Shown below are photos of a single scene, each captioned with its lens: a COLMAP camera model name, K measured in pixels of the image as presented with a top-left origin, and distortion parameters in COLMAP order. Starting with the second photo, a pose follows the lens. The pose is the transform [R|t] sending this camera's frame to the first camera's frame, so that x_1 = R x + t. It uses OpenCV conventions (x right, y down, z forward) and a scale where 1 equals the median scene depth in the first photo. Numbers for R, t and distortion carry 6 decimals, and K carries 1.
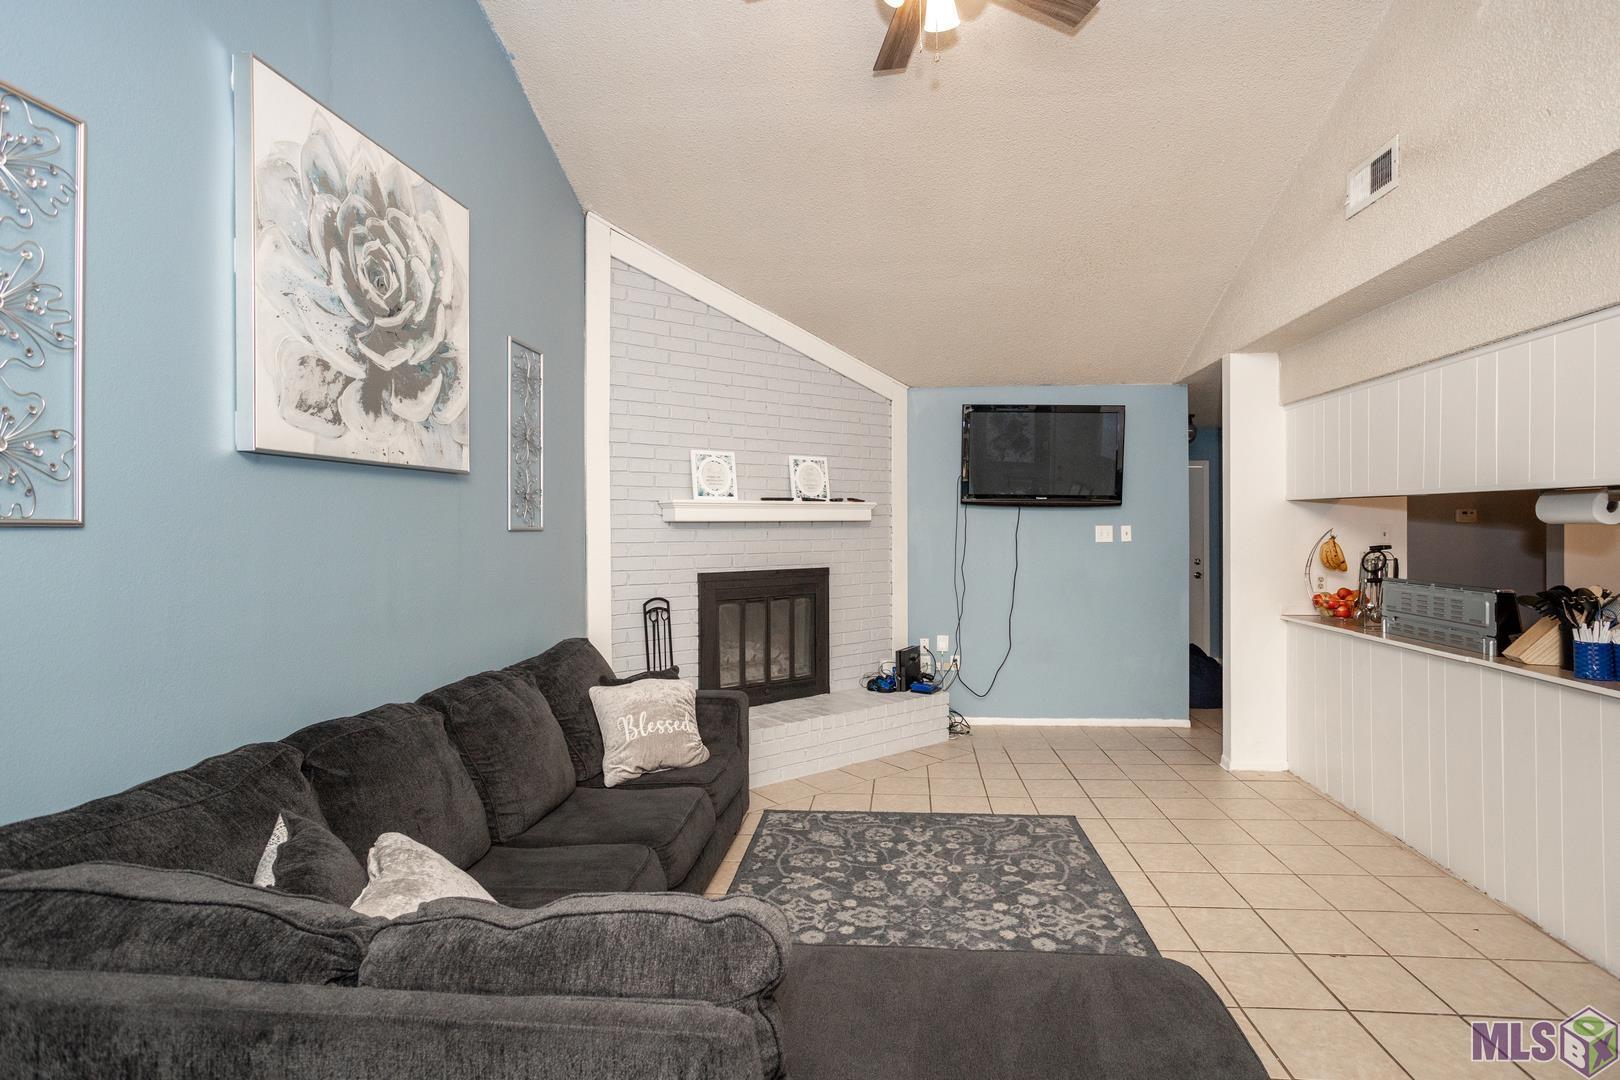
lens RADIAL K [[784.4, 0, 842.4], [0, 784.4, 529.8], [0, 0, 1]] dist [-0.038012, 0.025290]
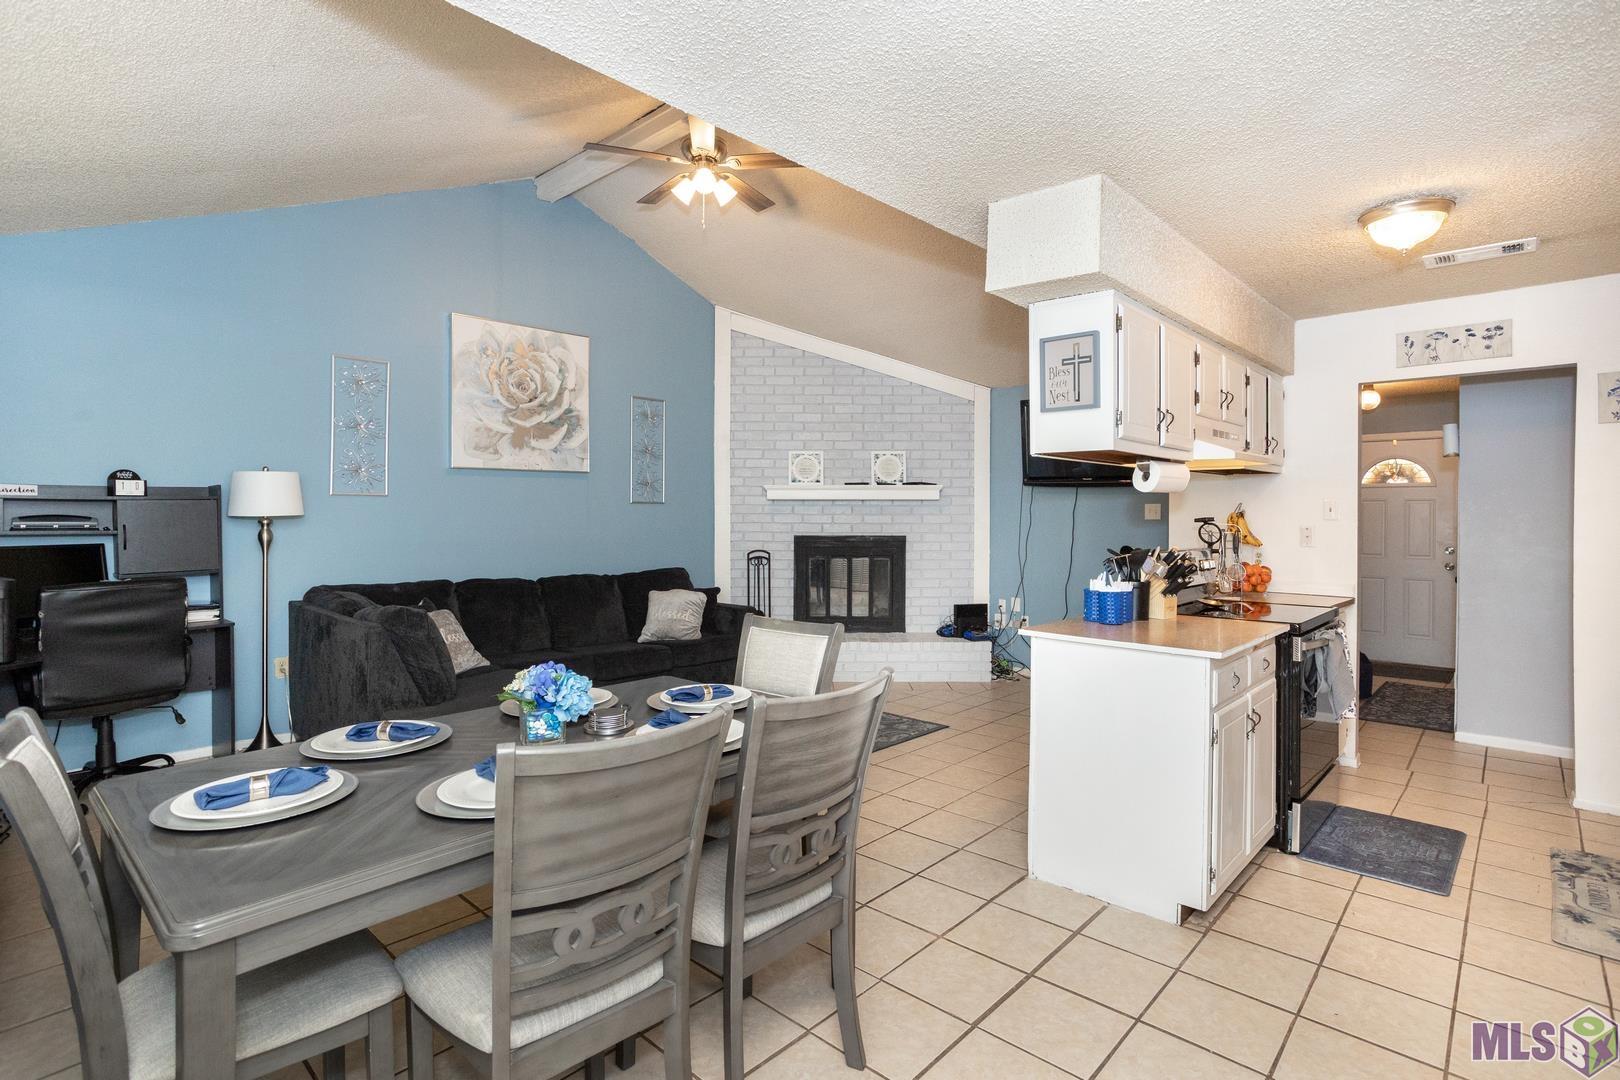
lens RADIAL K [[784.4, 0, 824.6], [0, 784.4, 527.7], [0, 0, 1]] dist [-0.038012, 0.025290]
pose [[0.786613, 0.016452, -0.617227, 1.042522], [-0.010199, 0.999855, 0.013653, 0.027949], [0.617362, -0.004445, 0.786667, -0.153997]]
